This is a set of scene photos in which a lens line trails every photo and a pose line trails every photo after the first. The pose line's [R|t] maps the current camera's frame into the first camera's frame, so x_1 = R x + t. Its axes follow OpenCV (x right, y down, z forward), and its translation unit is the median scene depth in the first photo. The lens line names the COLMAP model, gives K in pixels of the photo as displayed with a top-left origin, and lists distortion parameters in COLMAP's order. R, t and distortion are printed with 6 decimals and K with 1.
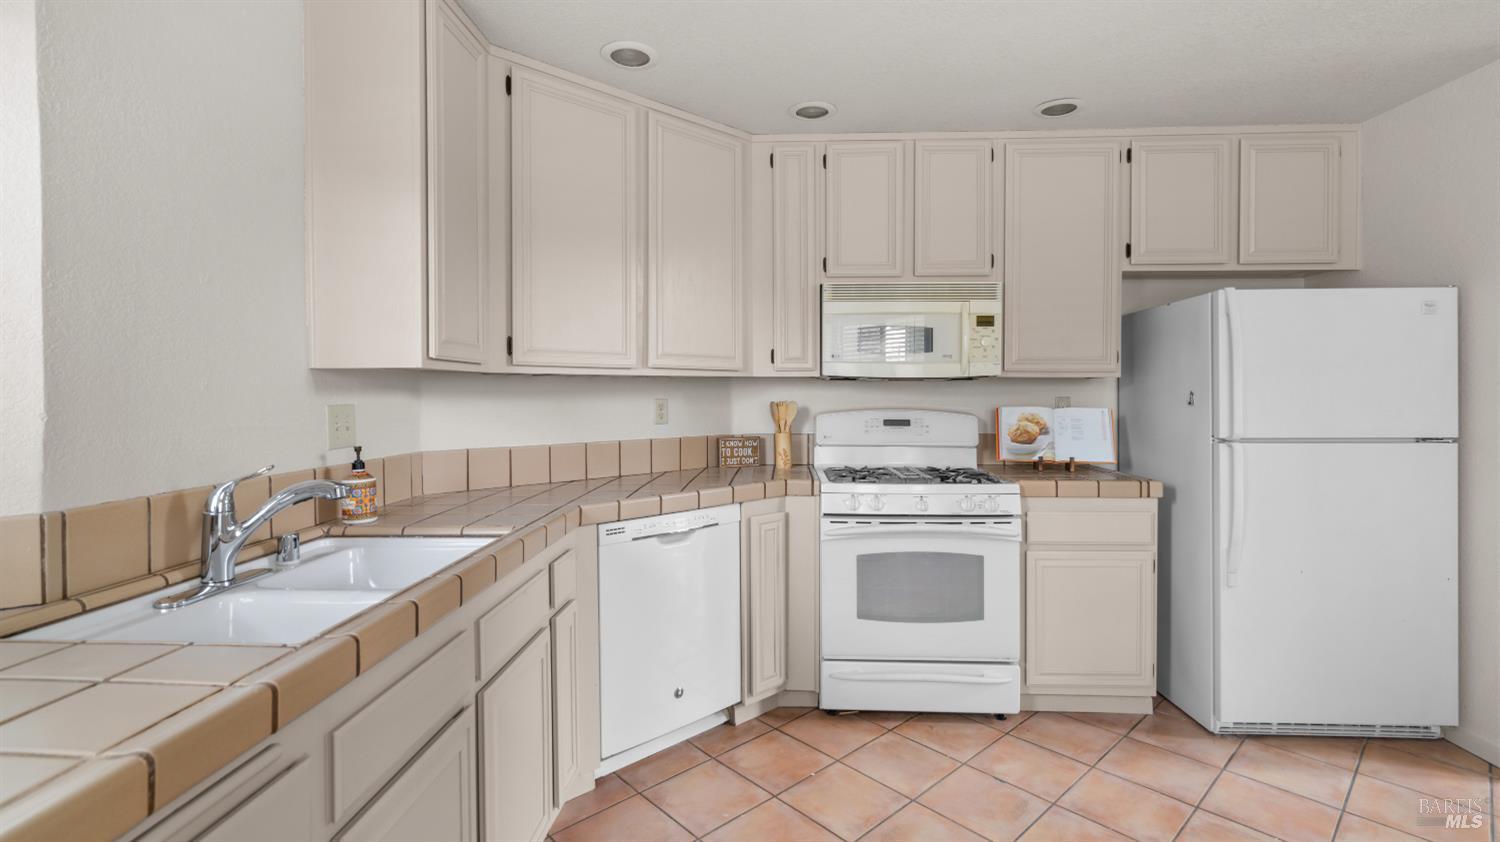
lens RADIAL K [[681.9, 0, 762.7], [0, 681.9, 397.0], [0, 0, 1]] dist [-0.014312, 0.001893]
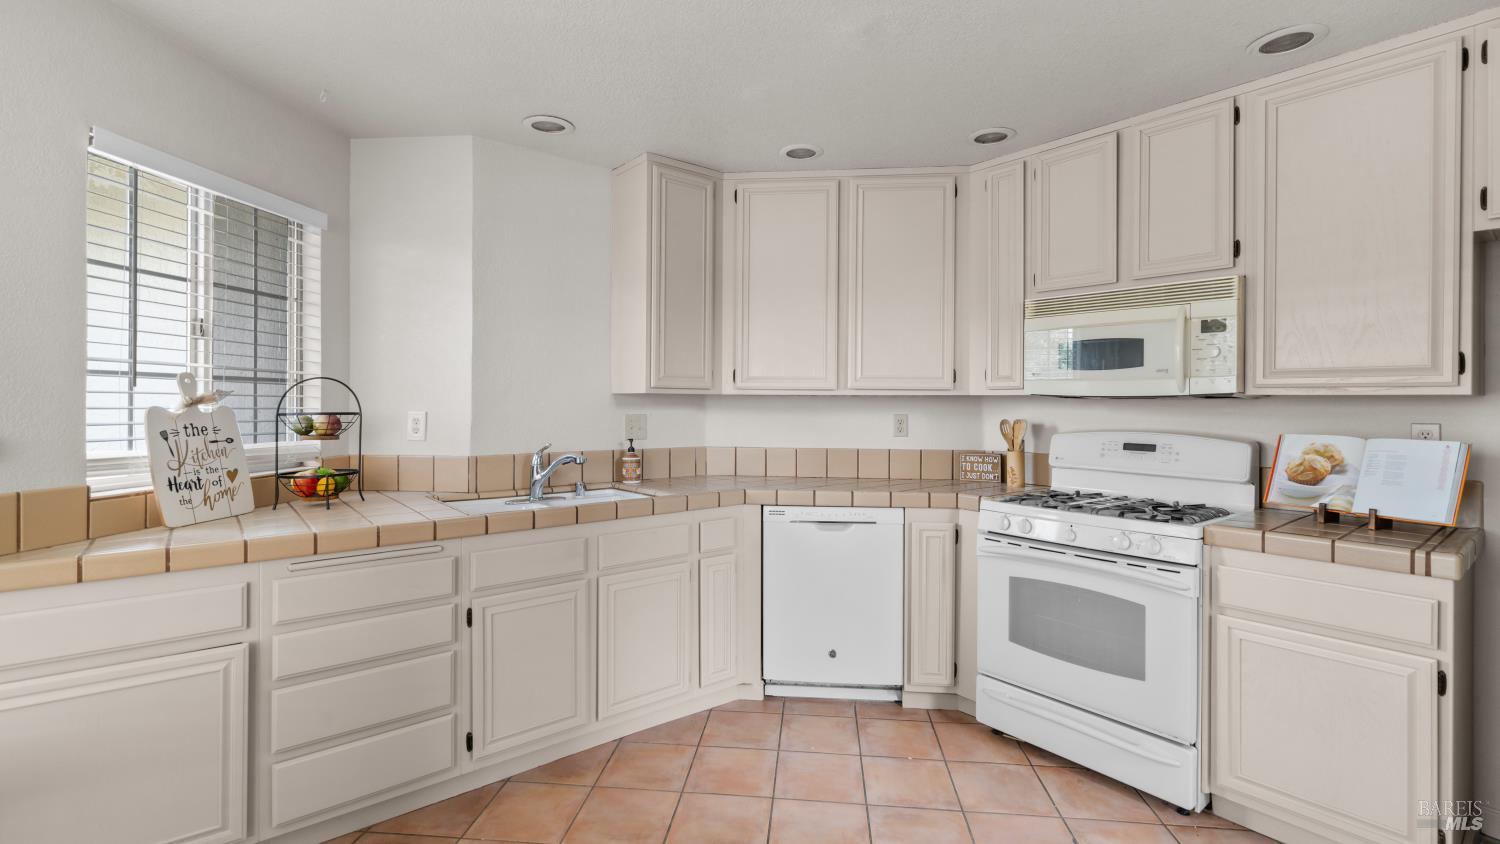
lens RADIAL K [[681.9, 0, 752.4], [0, 681.9, 397.2], [0, 0, 1]] dist [-0.014312, 0.001893]
pose [[0.656862, -0.000282, -0.754011, 0.628621], [-0.013741, 0.999829, -0.012345, -0.010573], [0.753886, 0.018469, 0.656746, 0.064678]]
